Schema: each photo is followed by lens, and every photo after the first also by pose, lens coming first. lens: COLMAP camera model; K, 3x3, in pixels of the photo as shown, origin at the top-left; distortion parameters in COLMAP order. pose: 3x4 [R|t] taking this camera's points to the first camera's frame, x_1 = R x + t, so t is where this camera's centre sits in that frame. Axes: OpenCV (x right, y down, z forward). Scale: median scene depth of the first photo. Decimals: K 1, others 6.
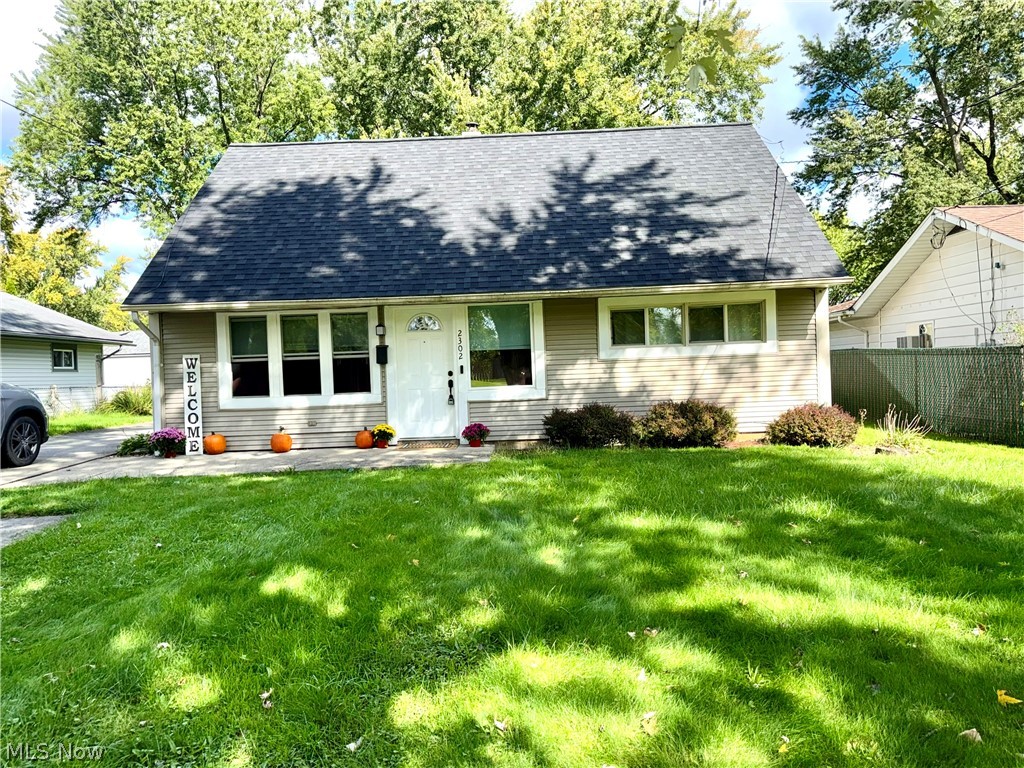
lens RADIAL K [[740.9, 0, 512.0], [0, 740.9, 384.0], [0, 0, 1]] dist [0.123460, -0.209725]
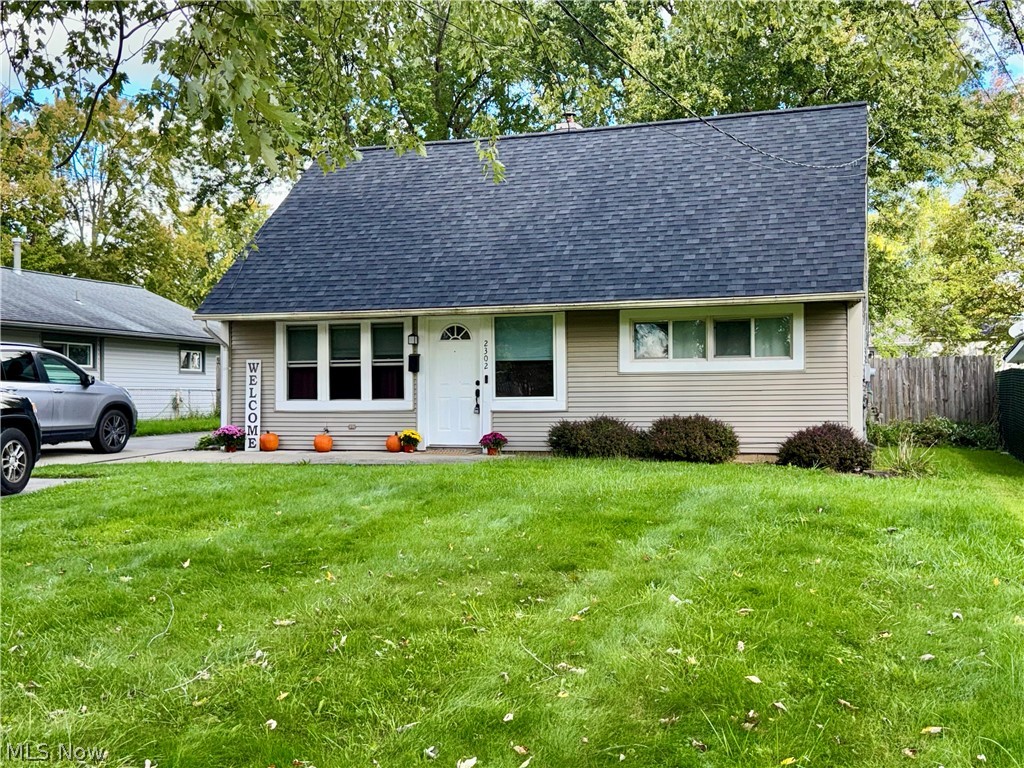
lens RADIAL K [[1096.2, 0, 512.0], [0, 1096.2, 384.0], [0, 0, 1]] dist [0.203037, -0.449186]
pose [[0.952016, 0.026736, -0.304877, 0.423286], [-0.032981, 0.999338, -0.015352, 0.008717], [0.304265, 0.024670, 0.952268, -0.418540]]
